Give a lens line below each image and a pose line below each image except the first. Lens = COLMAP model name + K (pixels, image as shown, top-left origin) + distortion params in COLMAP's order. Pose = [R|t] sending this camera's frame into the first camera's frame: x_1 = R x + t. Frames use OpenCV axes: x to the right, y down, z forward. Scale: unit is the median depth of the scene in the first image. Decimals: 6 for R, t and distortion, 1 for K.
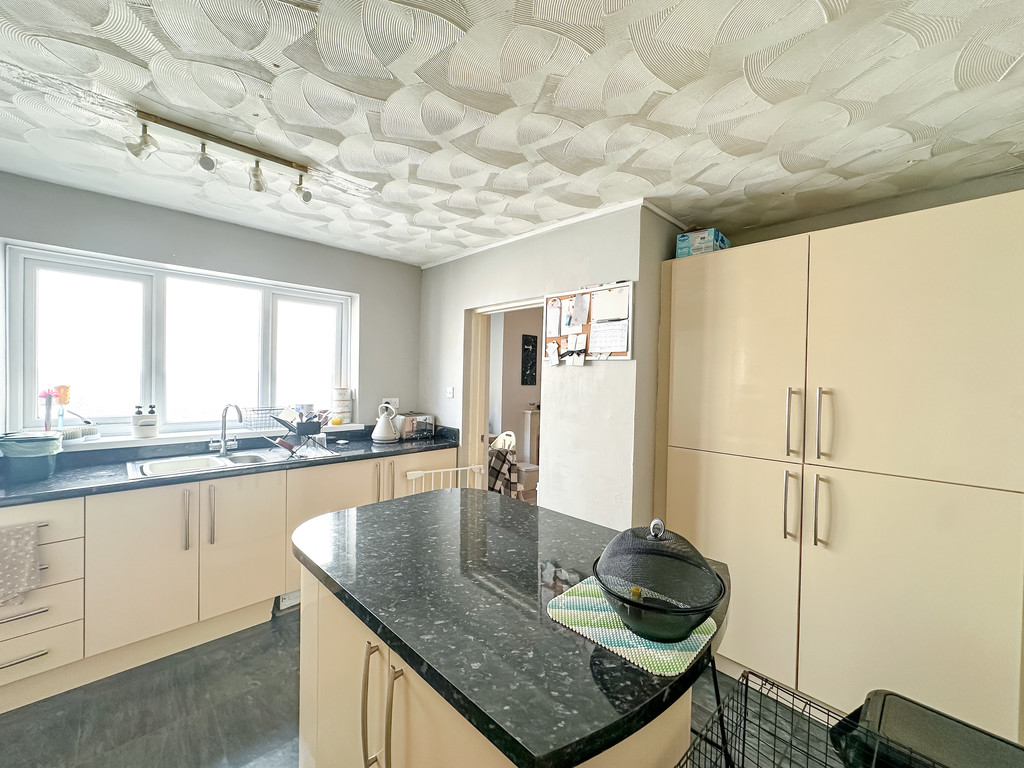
lens RADIAL K [[411.9, 0, 511.7], [0, 411.9, 380.8], [0, 0, 1]] dist [0.000197, 0.000461]
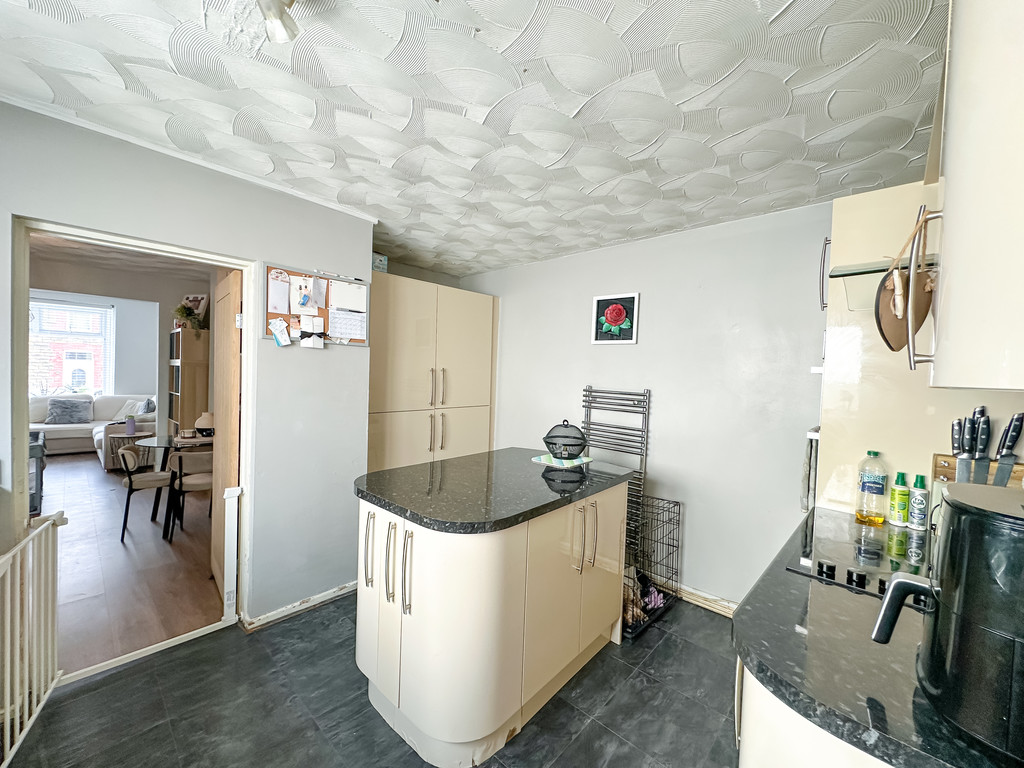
lens RADIAL K [[411.9, 0, 513.9], [0, 411.9, 383.6], [0, 0, 1]] dist [0.000197, 0.000461]
pose [[-0.052006, -0.050695, 0.997359, -0.895038], [-0.022182, 0.998523, 0.049598, -0.010517], [-0.998400, -0.019544, -0.053054, 0.575711]]
